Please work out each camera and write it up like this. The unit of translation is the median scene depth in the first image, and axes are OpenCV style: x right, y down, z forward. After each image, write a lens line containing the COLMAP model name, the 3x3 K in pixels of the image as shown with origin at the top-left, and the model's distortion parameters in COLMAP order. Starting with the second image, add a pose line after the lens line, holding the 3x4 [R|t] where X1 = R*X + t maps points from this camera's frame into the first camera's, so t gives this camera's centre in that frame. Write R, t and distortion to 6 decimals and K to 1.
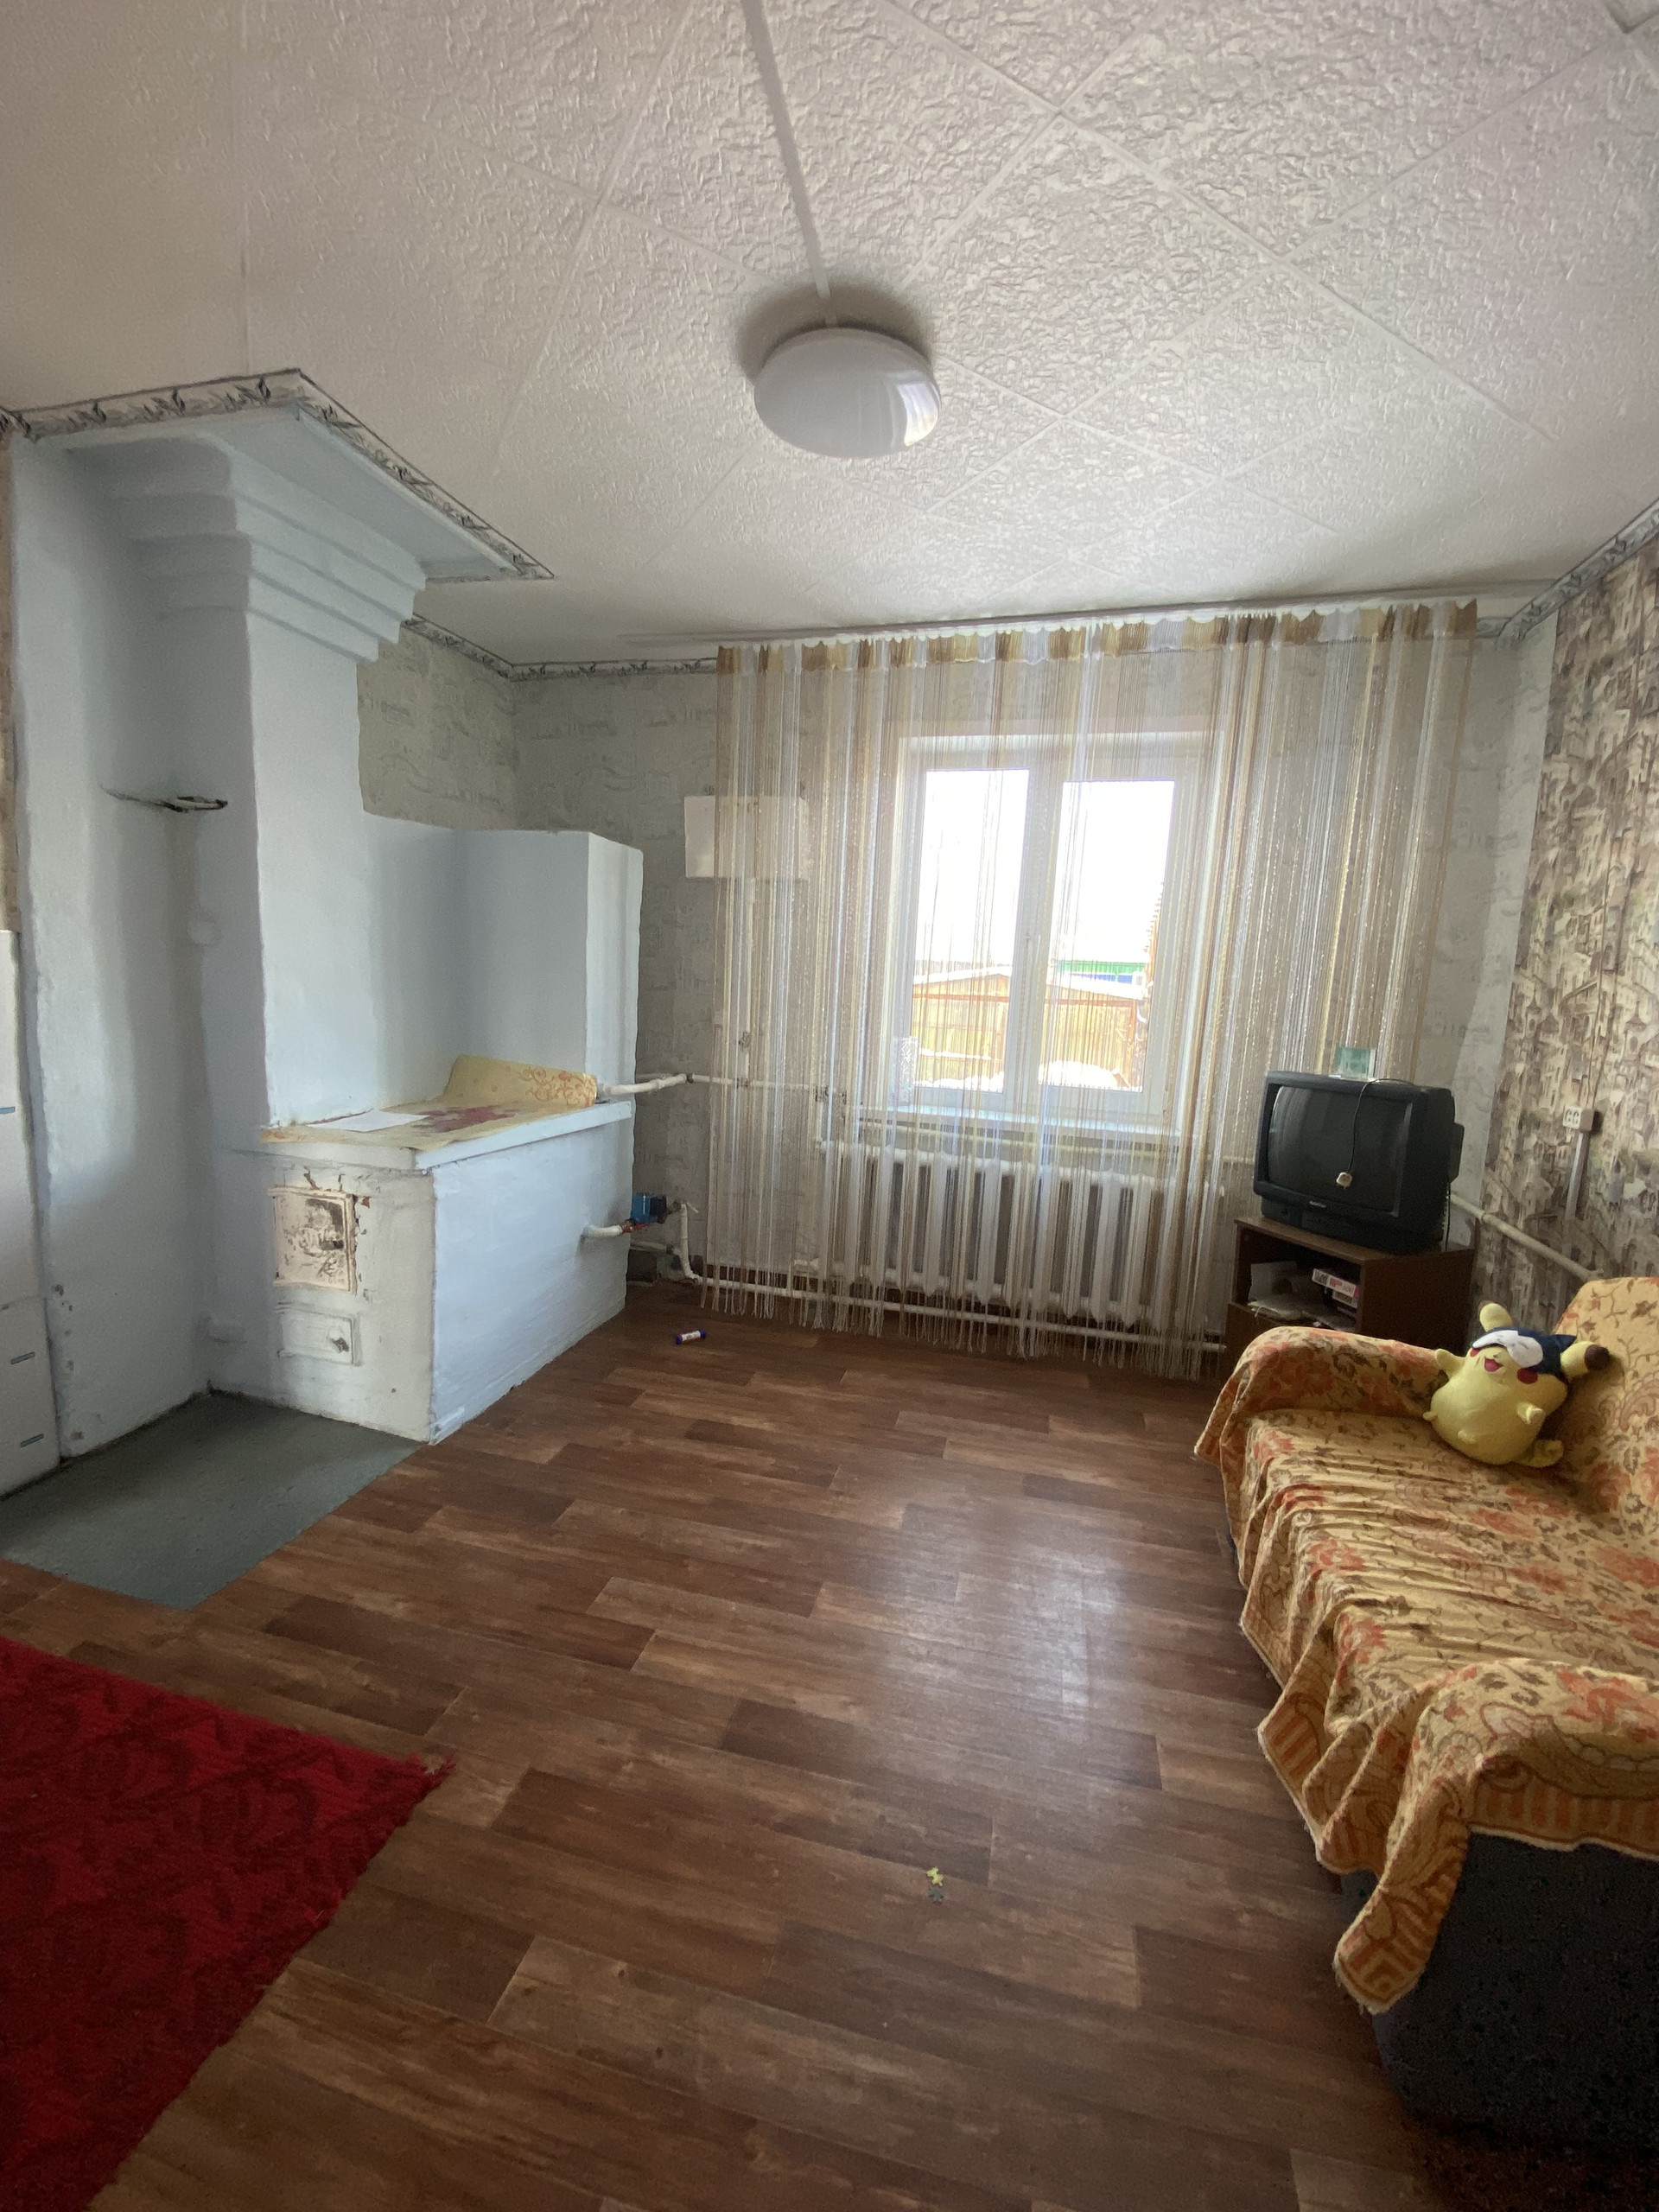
lens RADIAL K [[911.7, 0, 830.9], [0, 911.7, 1101.1], [0, 0, 1]] dist [0.025057, -0.021856]
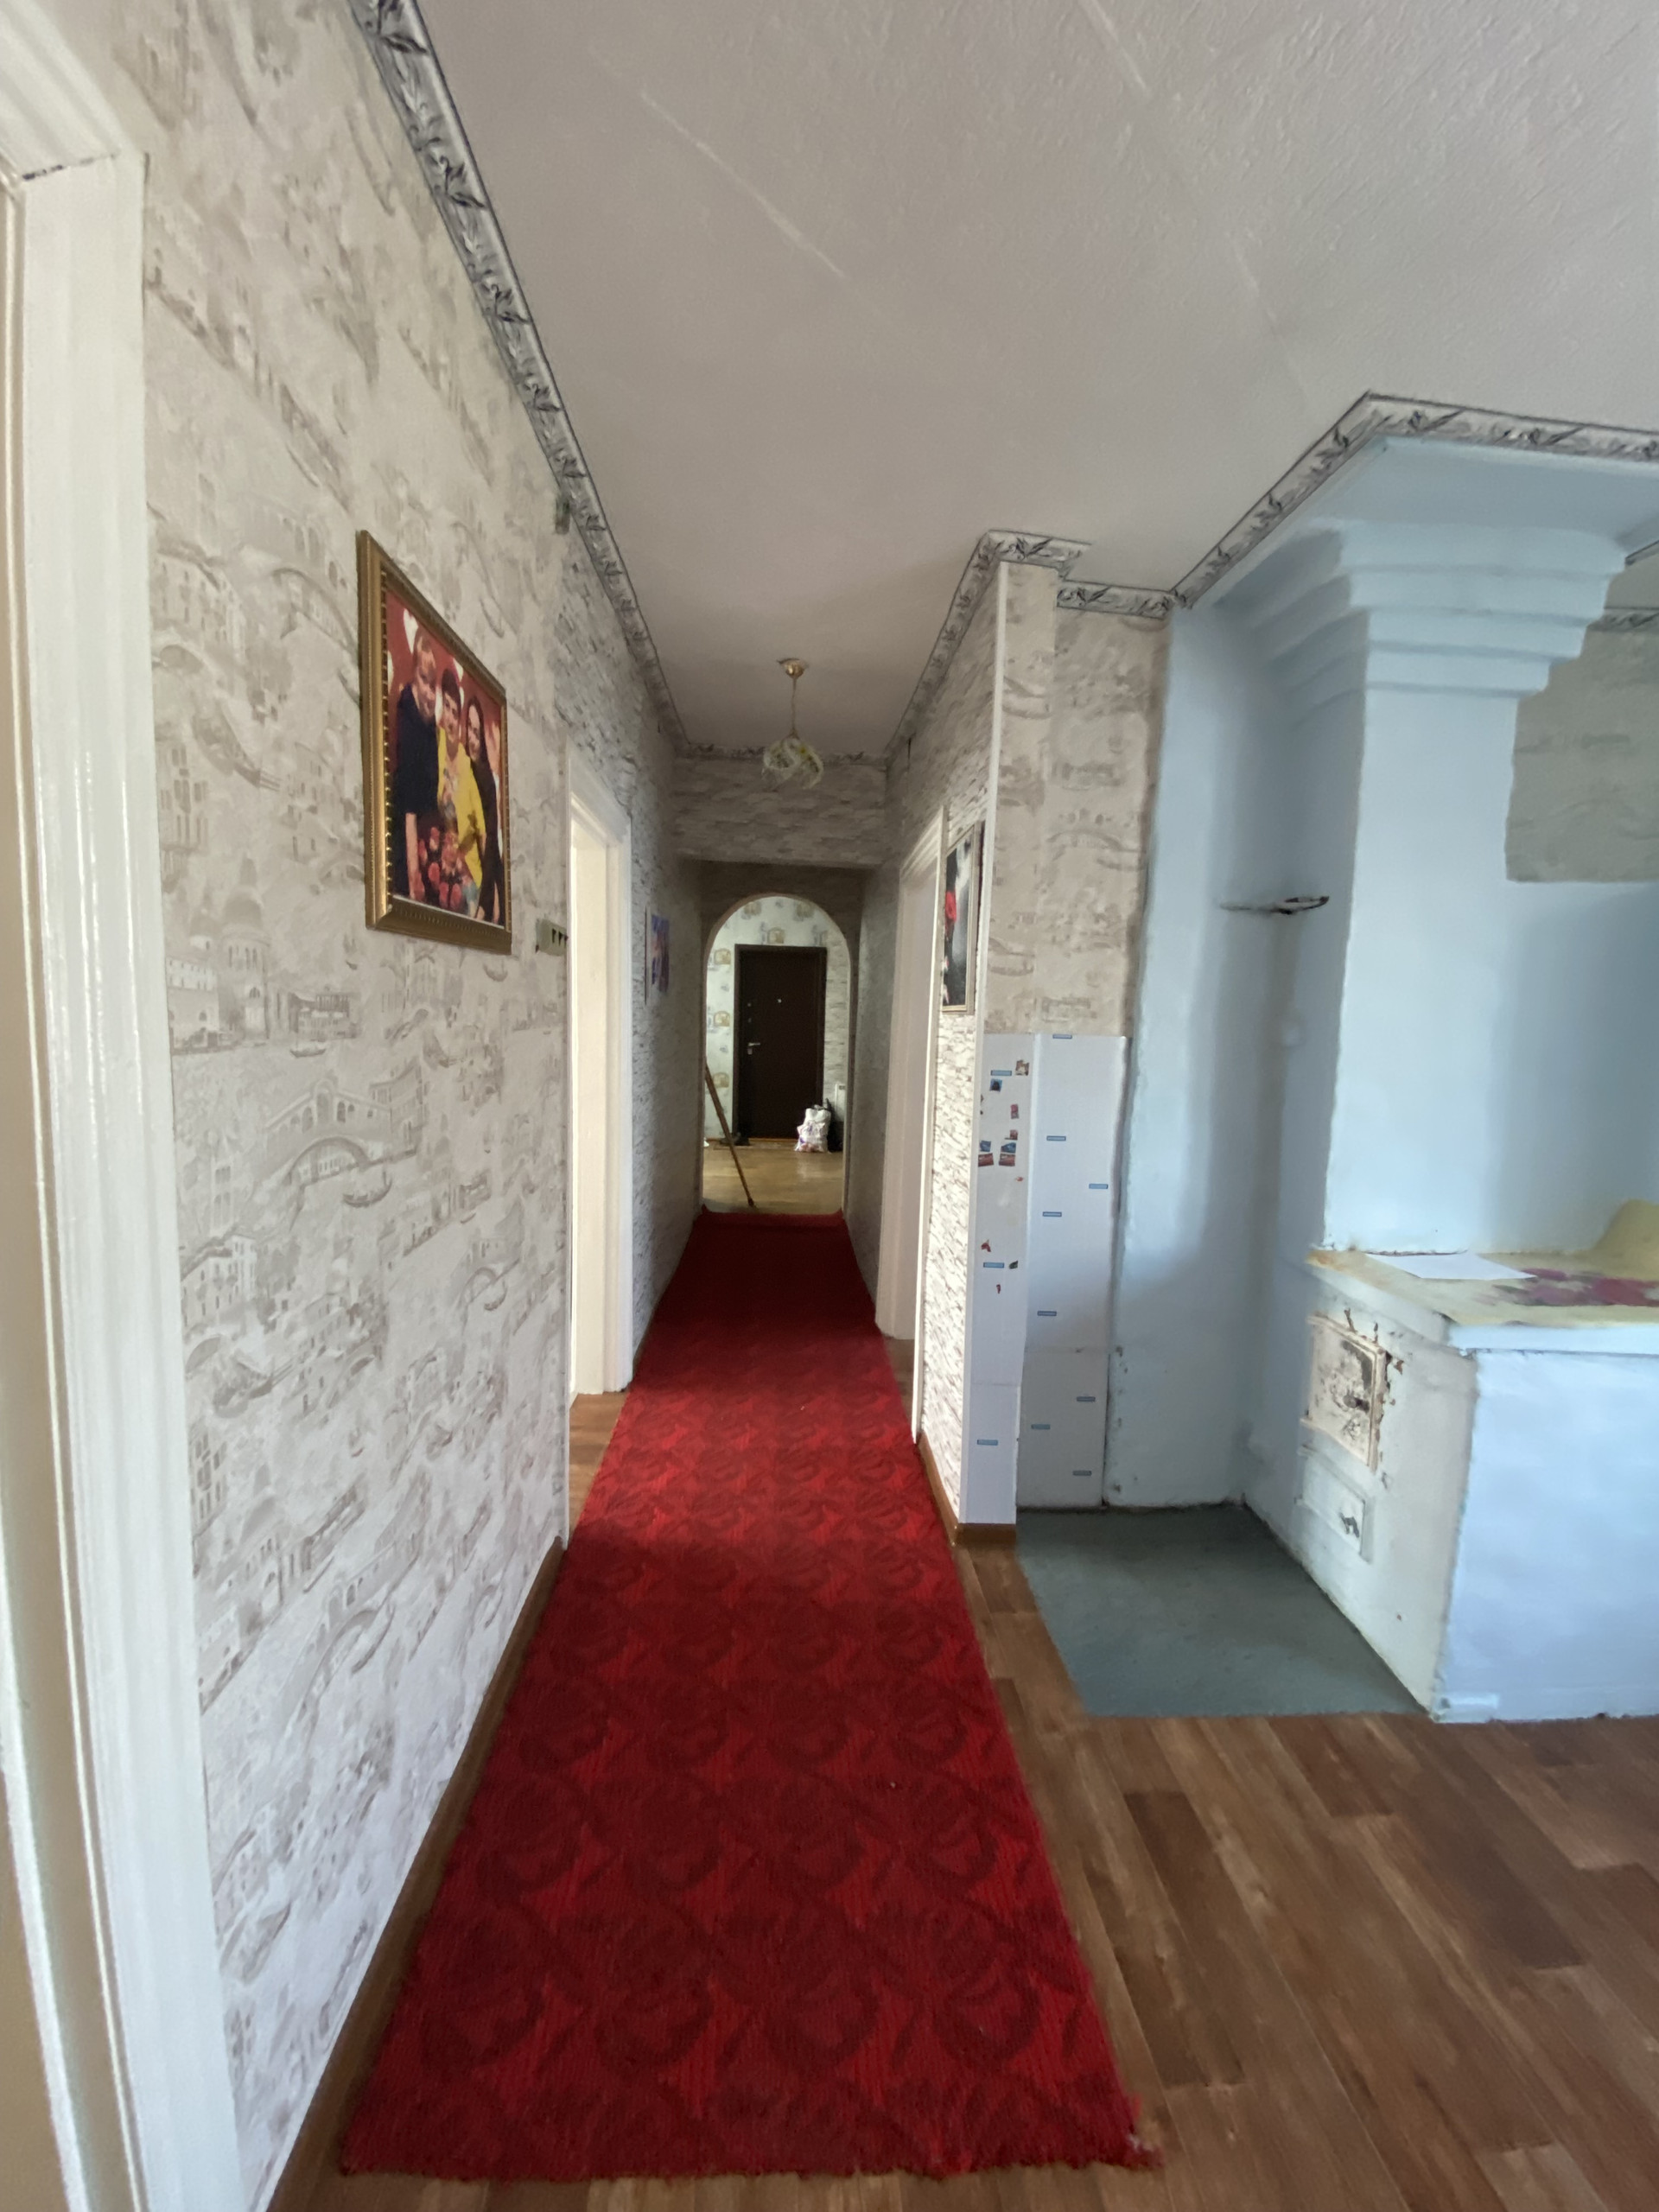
lens RADIAL K [[911.7, 0, 830.9], [0, 911.7, 1101.1], [0, 0, 1]] dist [0.025057, -0.021856]
pose [[0.309898, 0.058817, -0.948949, 0.085747], [-0.150657, 0.988512, 0.012070, -0.053374], [0.938758, 0.139225, 0.315199, 0.248446]]
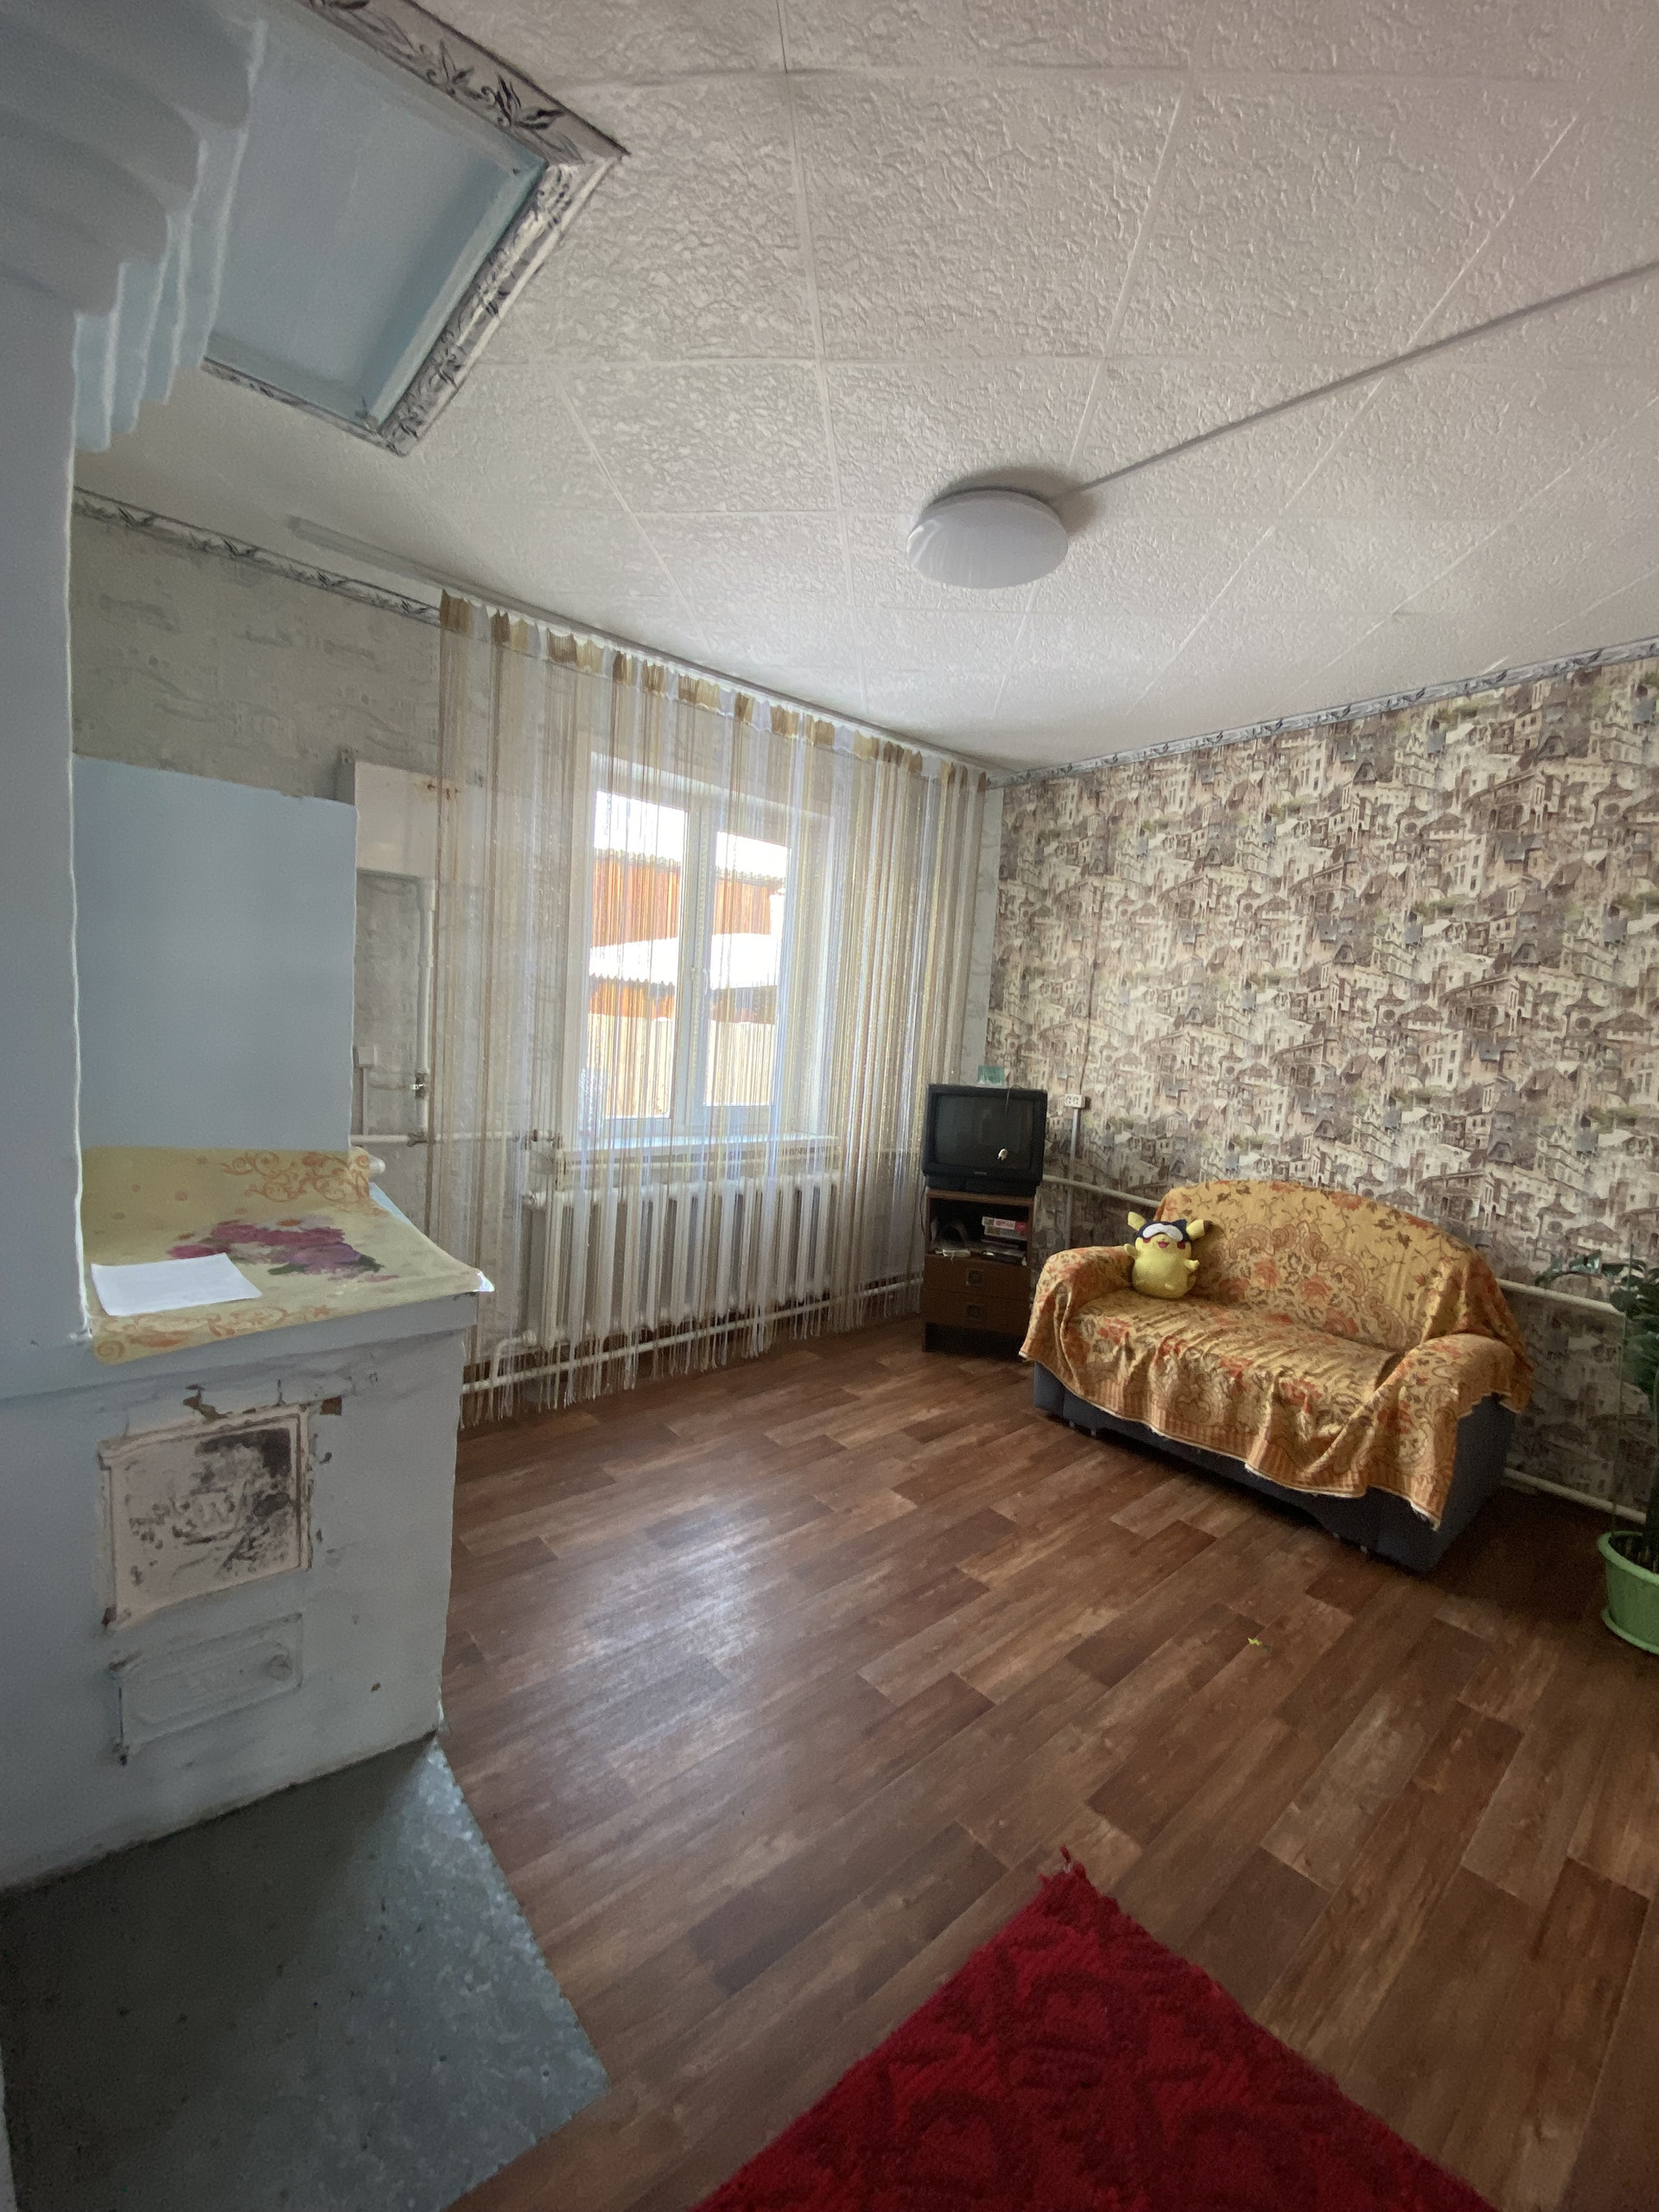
lens RADIAL K [[897.4, 0, 829.5], [0, 897.4, 1106.0], [0, 0, 1]] dist [0.023341, -0.024837]
pose [[0.566710, -0.088674, 0.819132, -0.788468], [0.073989, 0.995652, 0.056594, -0.096323], [-0.820588, 0.028535, 0.570807, 0.385414]]
